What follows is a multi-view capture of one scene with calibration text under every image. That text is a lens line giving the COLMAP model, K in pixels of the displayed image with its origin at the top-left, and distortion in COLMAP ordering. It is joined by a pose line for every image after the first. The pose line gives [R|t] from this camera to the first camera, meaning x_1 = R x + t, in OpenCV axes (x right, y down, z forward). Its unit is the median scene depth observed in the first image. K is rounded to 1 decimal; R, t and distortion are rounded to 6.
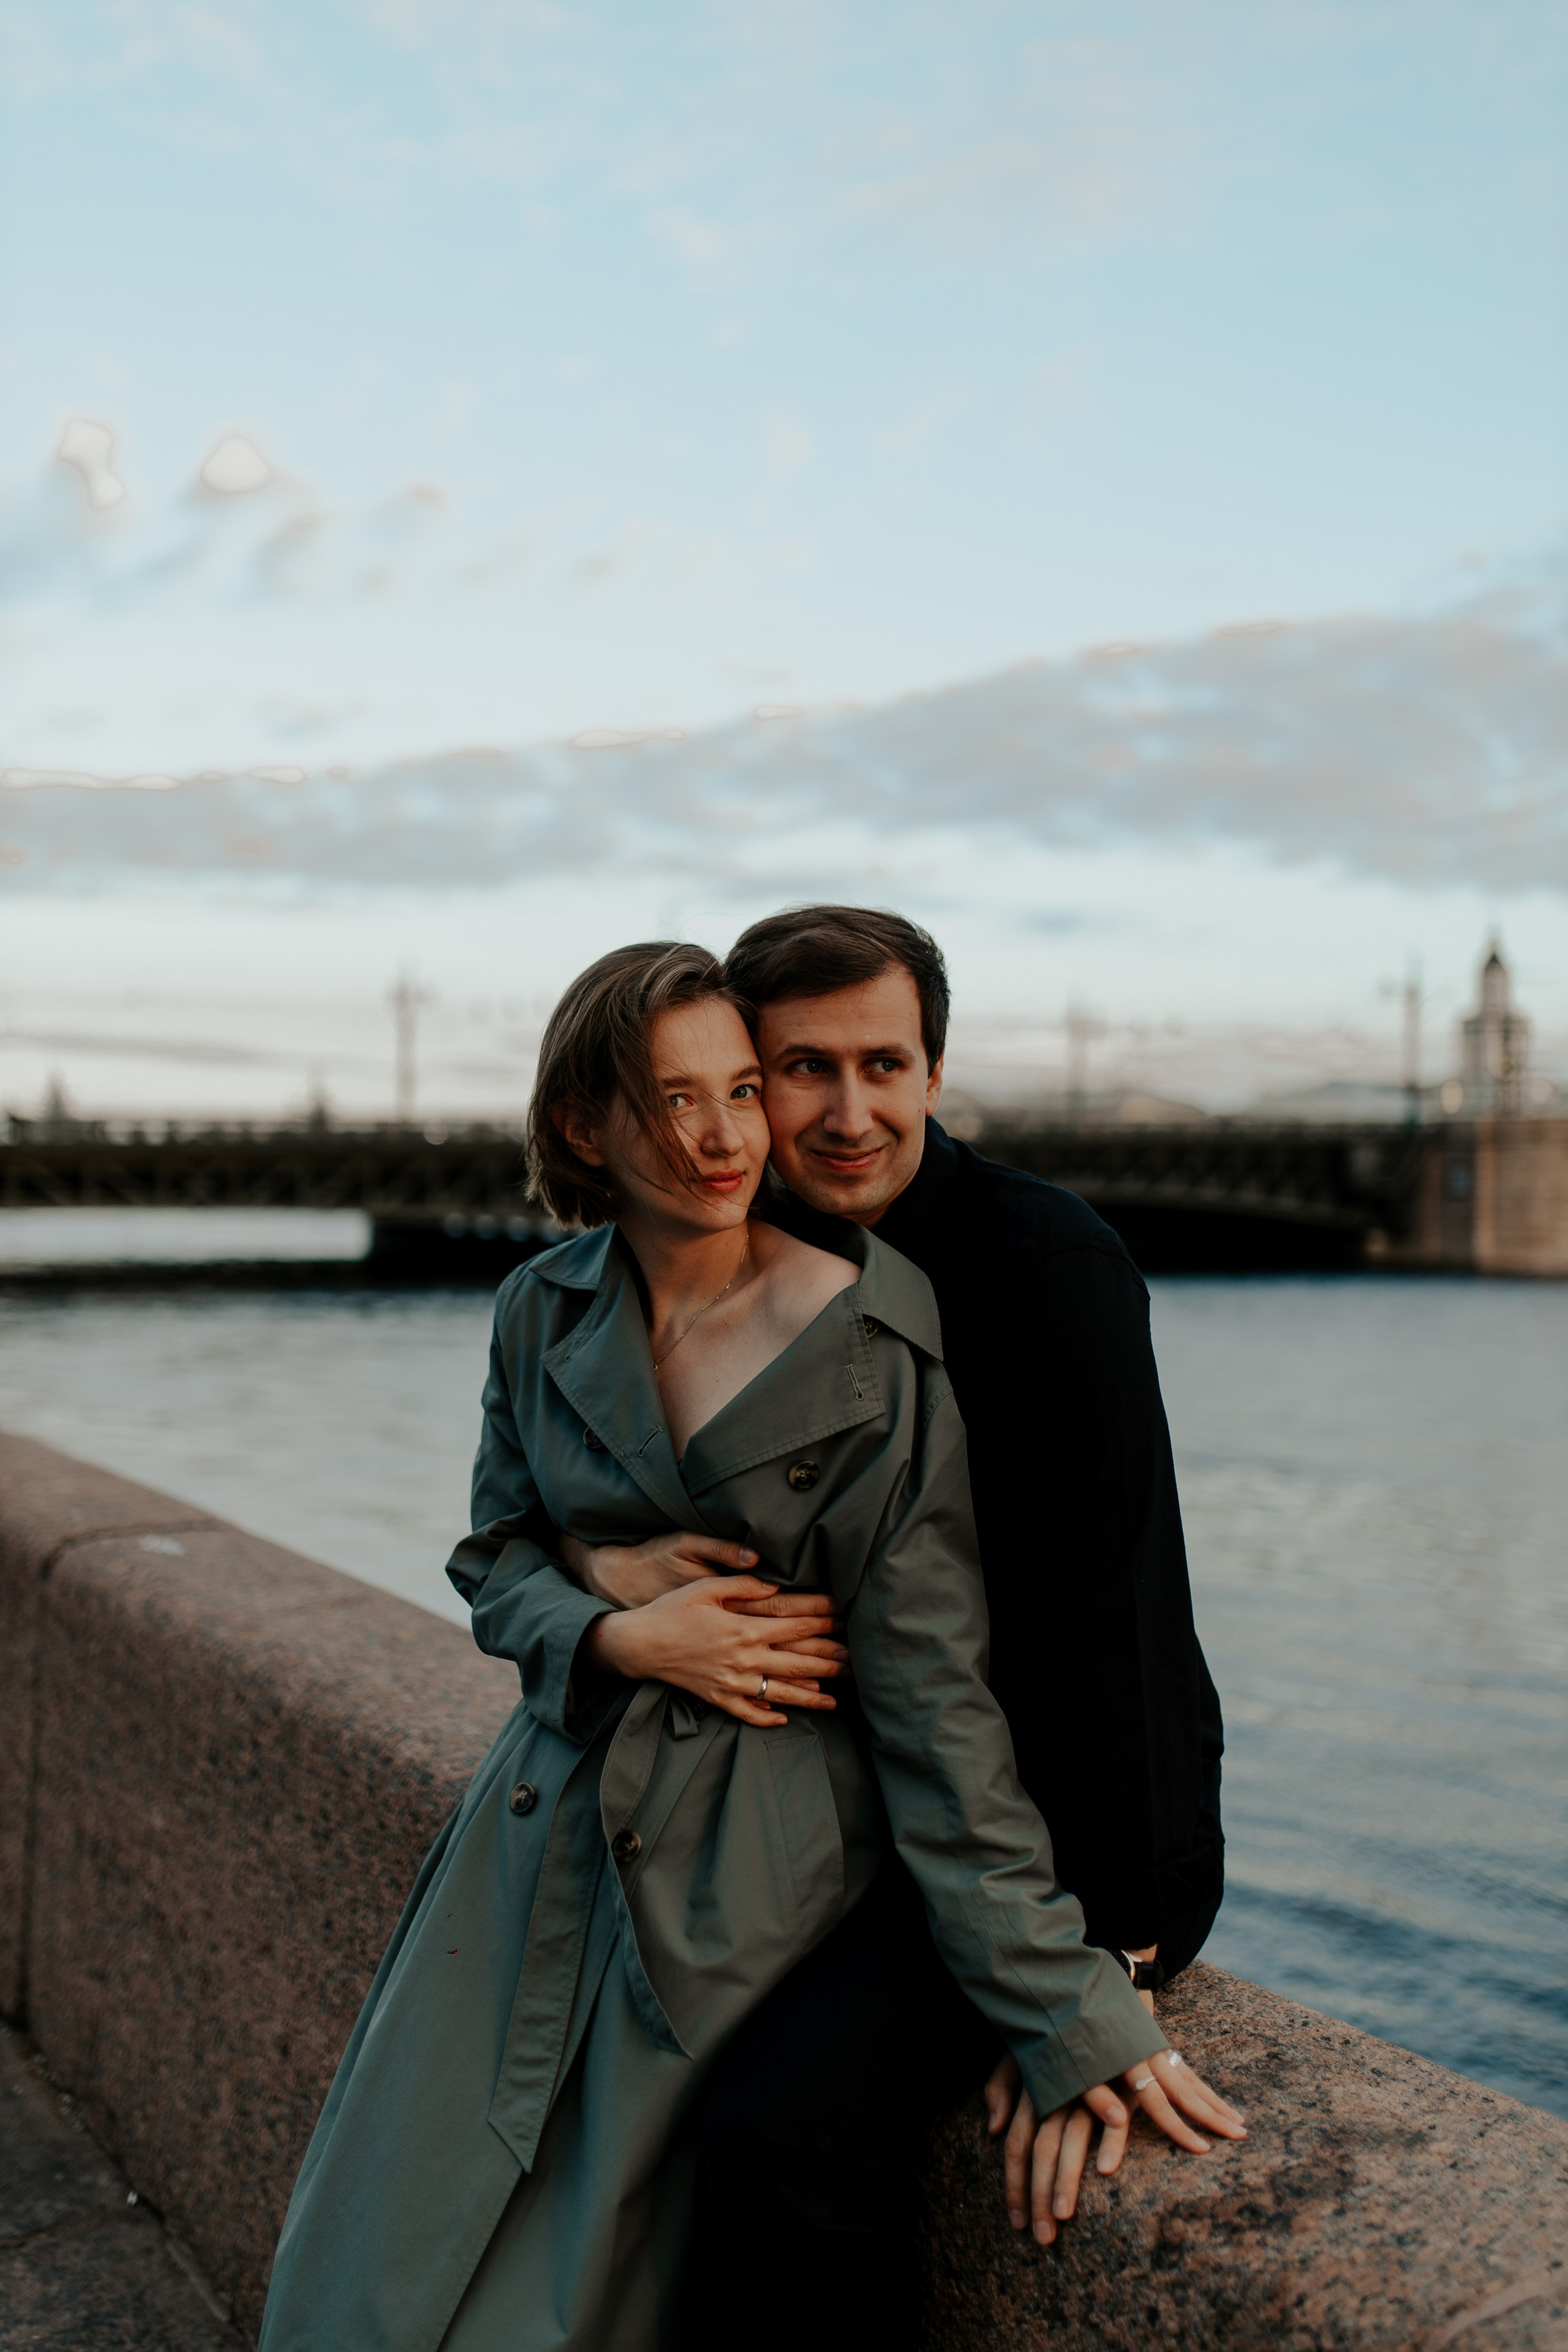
lens RADIAL K [[2264.6, 0, 784.0], [0, 2264.6, 1176.0], [0, 0, 1]] dist [-0.018010, 0.122271]
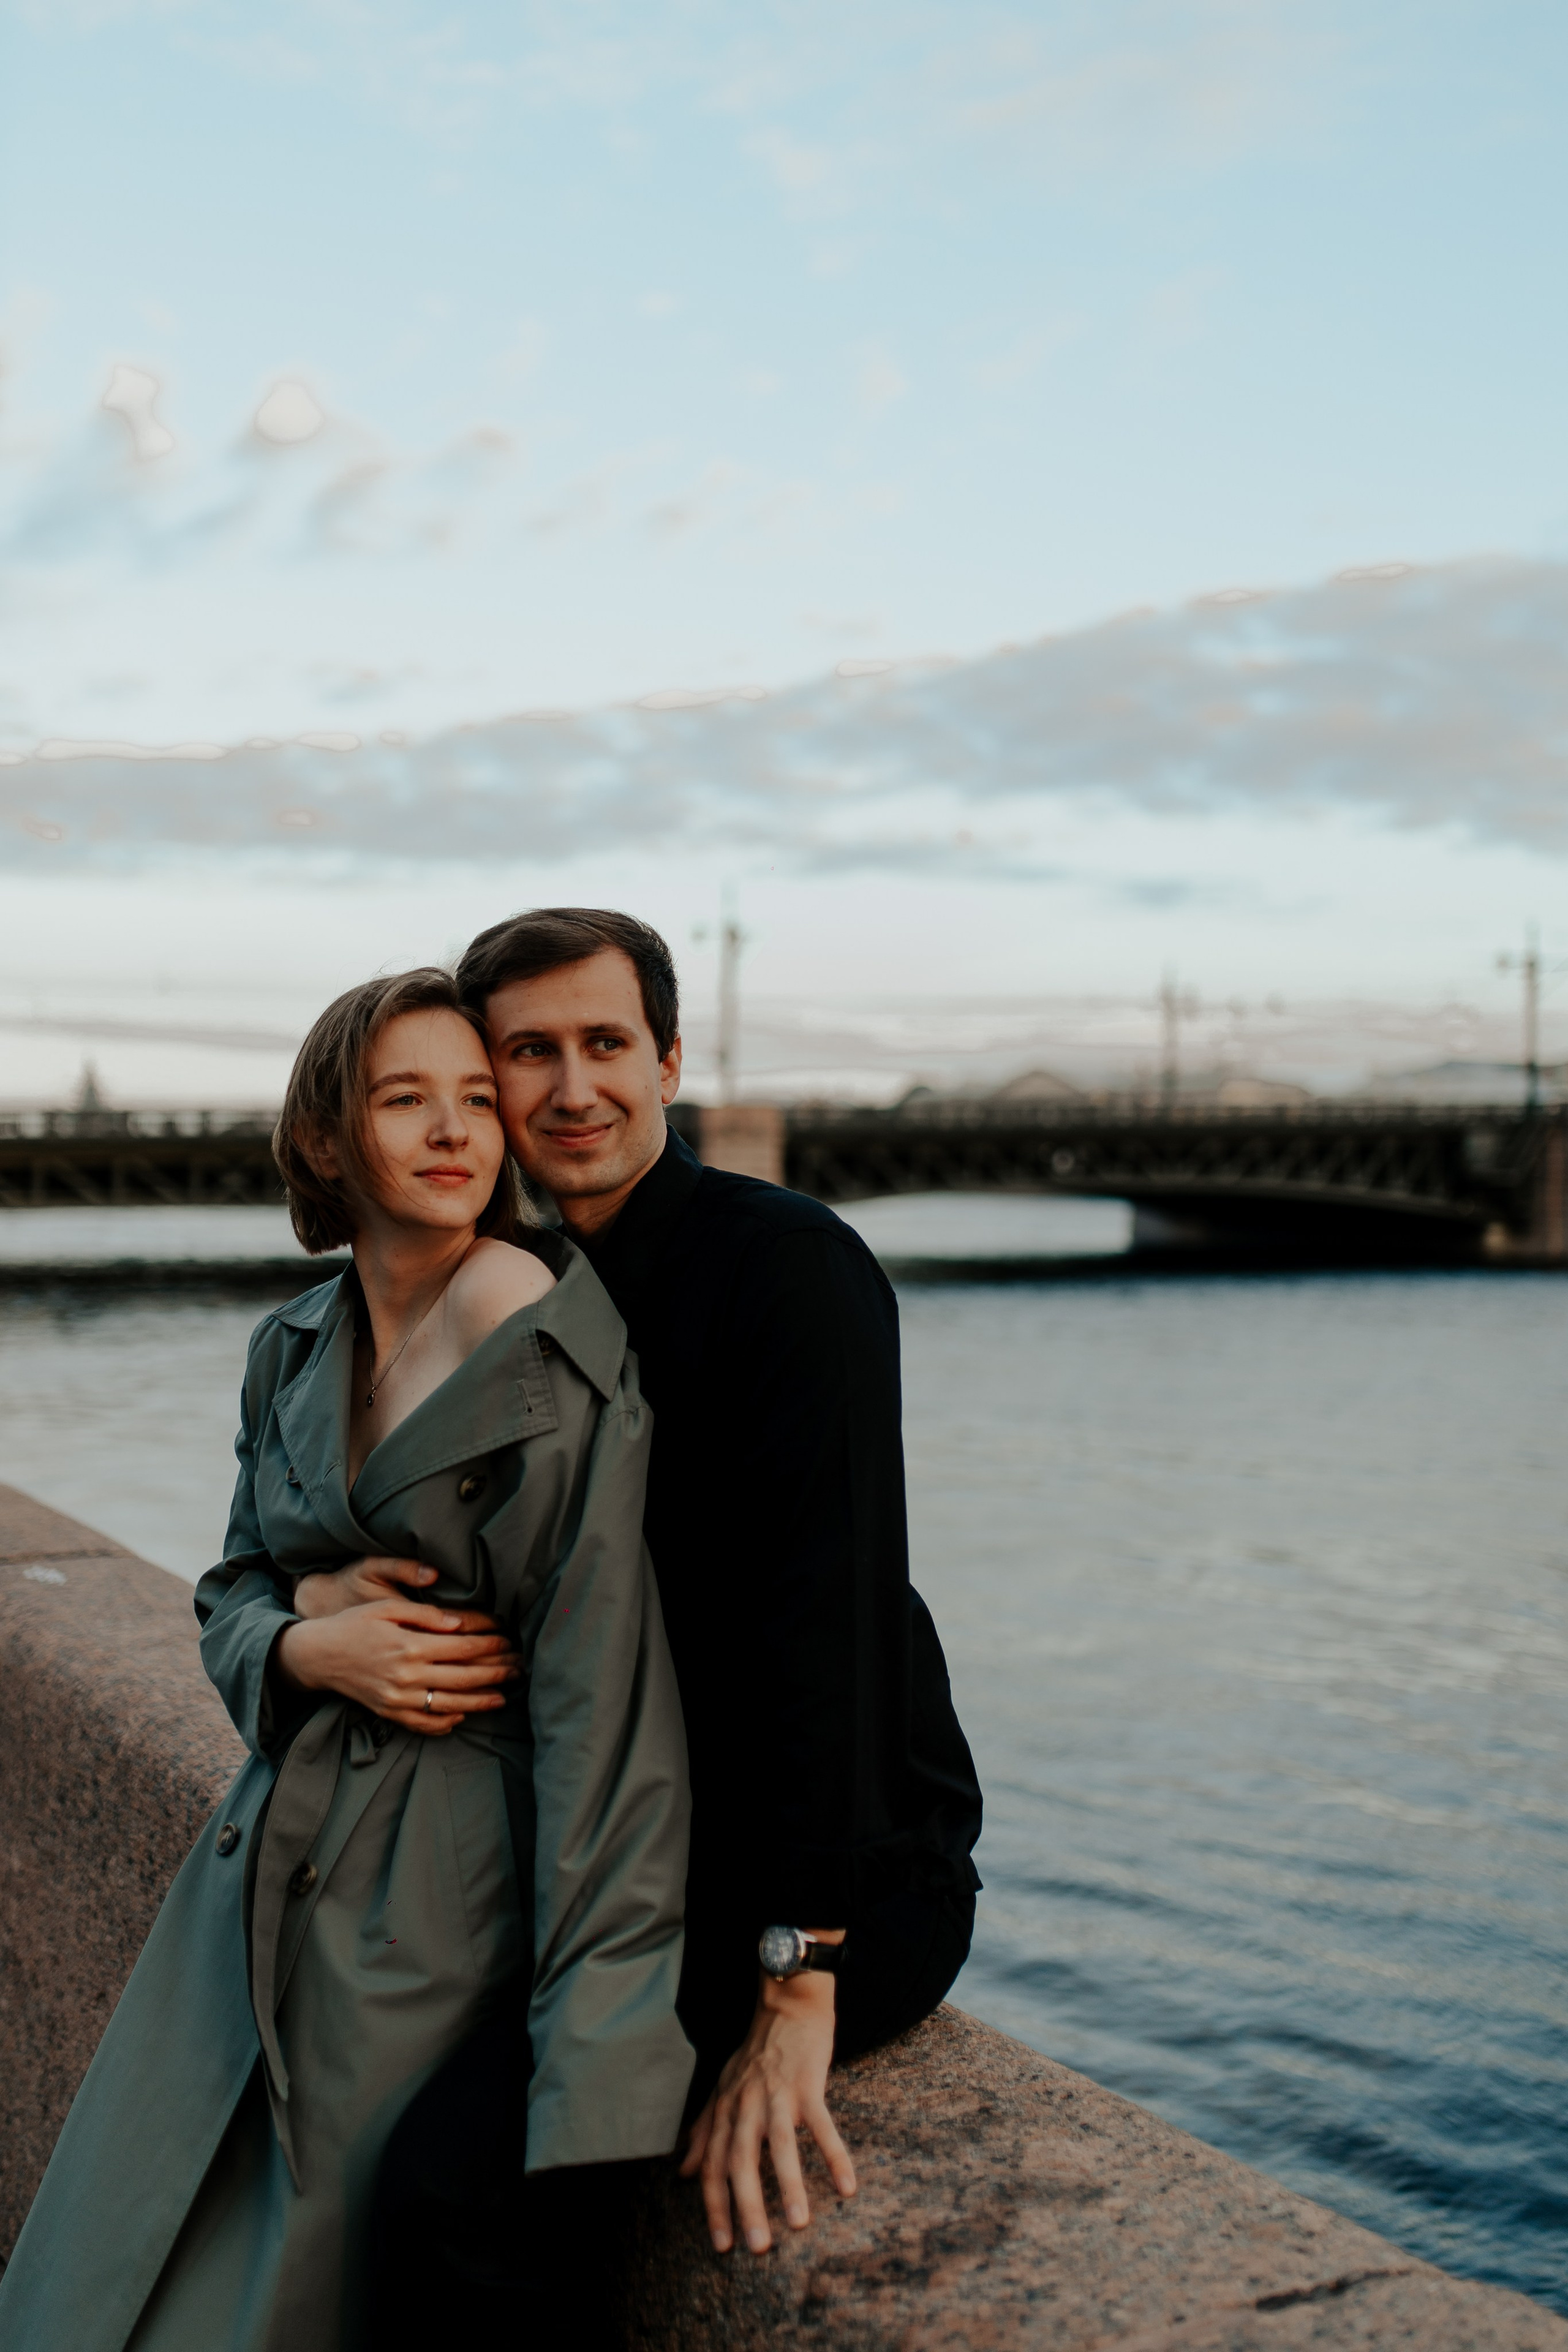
lens RADIAL K [[2424.6, 0, 790.8], [0, 2424.6, 1142.0], [0, 0, 1]] dist [-0.008226, 0.111835]
pose [[0.999479, -0.004950, -0.031889, 0.091967], [0.004626, 0.999937, -0.010222, -0.010943], [0.031938, 0.010069, 0.999439, -0.030833]]
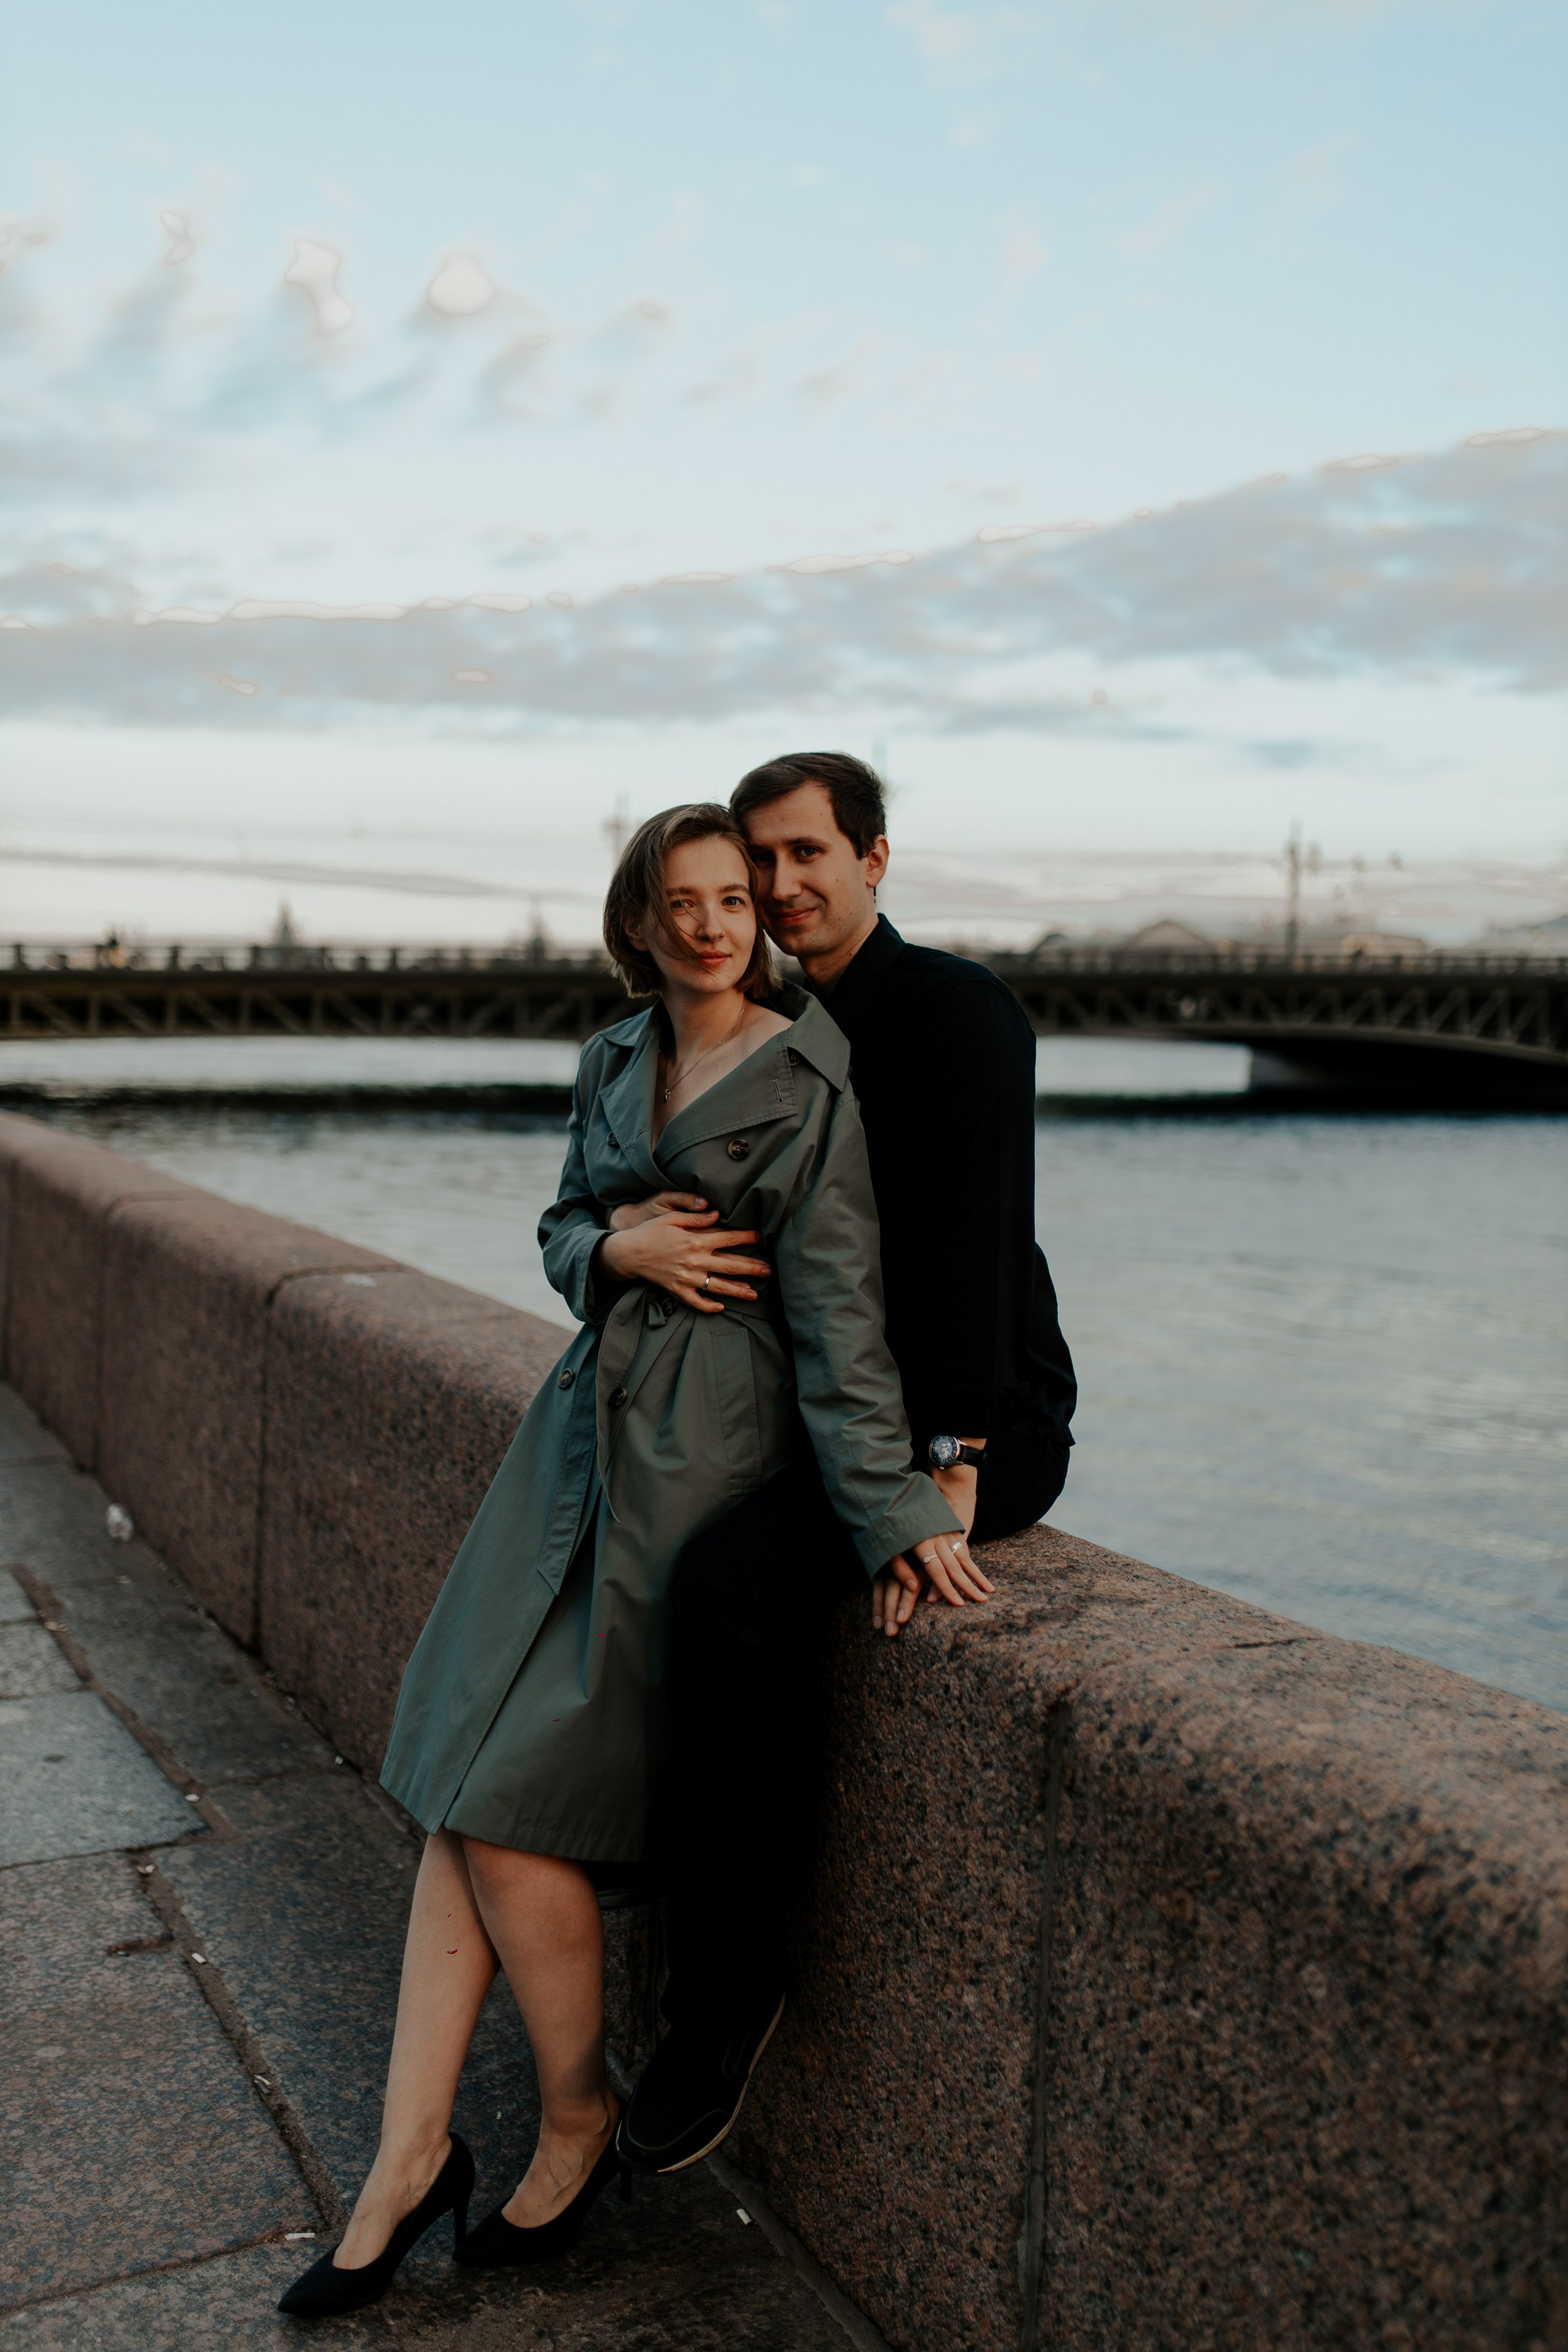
lens RADIAL K [[2264.6, 0, 784.0], [0, 2264.6, 1176.0], [0, 0, 1]] dist [-0.018010, 0.122271]
pose [[0.995388, 0.015518, -0.094664, 0.090860], [-0.008547, 0.997251, 0.073598, 0.014330], [0.095546, -0.072449, 0.992785, -0.257331]]
